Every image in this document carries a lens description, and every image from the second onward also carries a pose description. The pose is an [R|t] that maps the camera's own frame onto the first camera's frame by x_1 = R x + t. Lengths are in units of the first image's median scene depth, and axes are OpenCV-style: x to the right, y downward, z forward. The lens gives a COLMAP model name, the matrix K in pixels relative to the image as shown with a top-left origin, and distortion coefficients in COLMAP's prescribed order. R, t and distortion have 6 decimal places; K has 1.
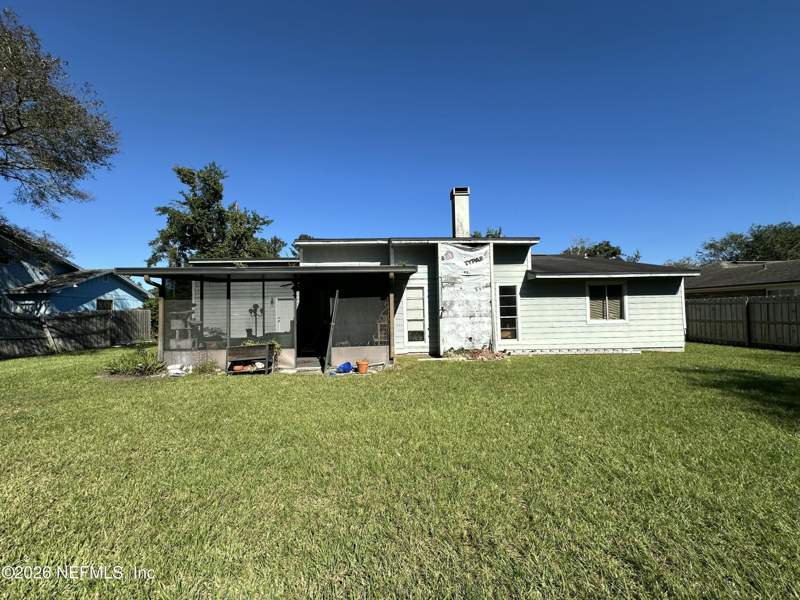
lens RADIAL K [[324.6, 0, 399.8], [0, 324.6, 299.0], [0, 0, 1]] dist [0.002912, 0.000189]
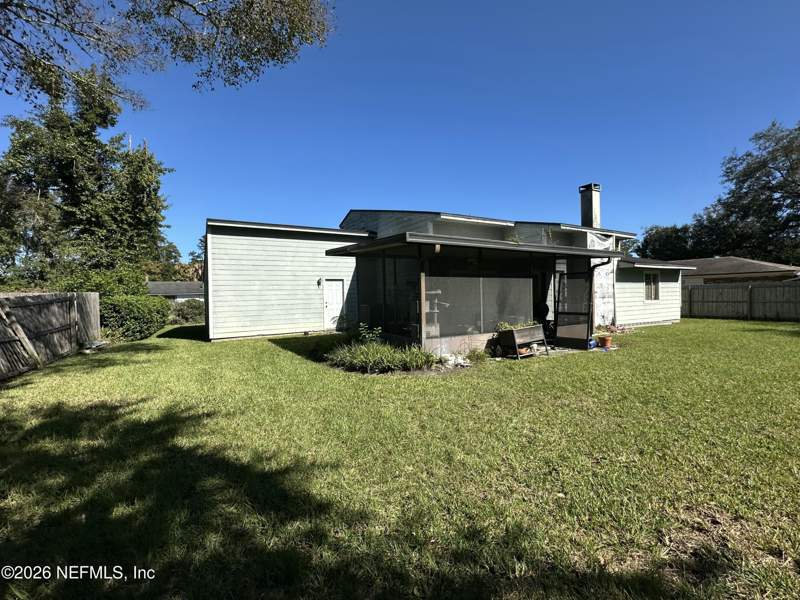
lens RADIAL K [[353.9, 0, 399.2], [0, 353.9, 298.7], [0, 0, 1]] dist [-0.000882, 0.000424]
pose [[0.885769, -0.003299, 0.464114, -0.943355], [-0.013039, 0.999403, 0.031988, 0.024860], [-0.463942, -0.034386, 0.885198, 0.202127]]
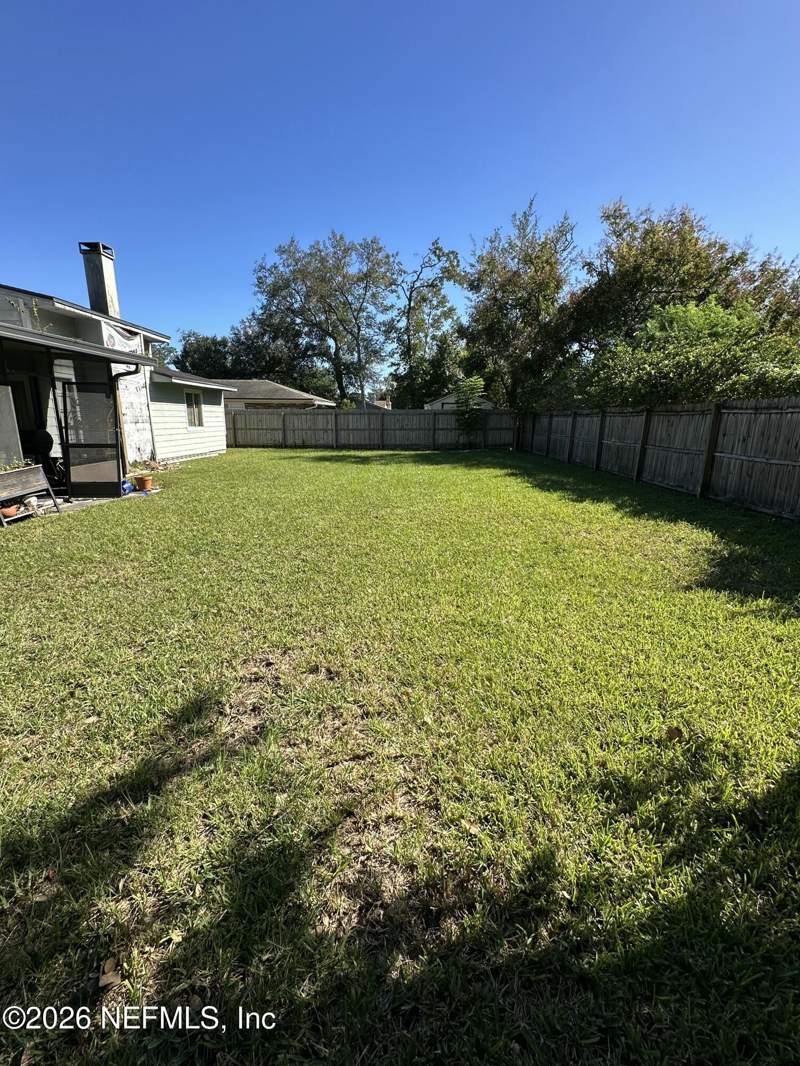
lens RADIAL K [[471.6, 0, 396.8], [0, 471.6, 533.3], [0, 0, 1]] dist [-0.000882, 0.000424]
pose [[0.076080, -0.220545, 0.972405, -0.913225], [-0.041997, 0.973658, 0.224114, 0.029039], [-0.996217, -0.057889, 0.064814, 0.212994]]
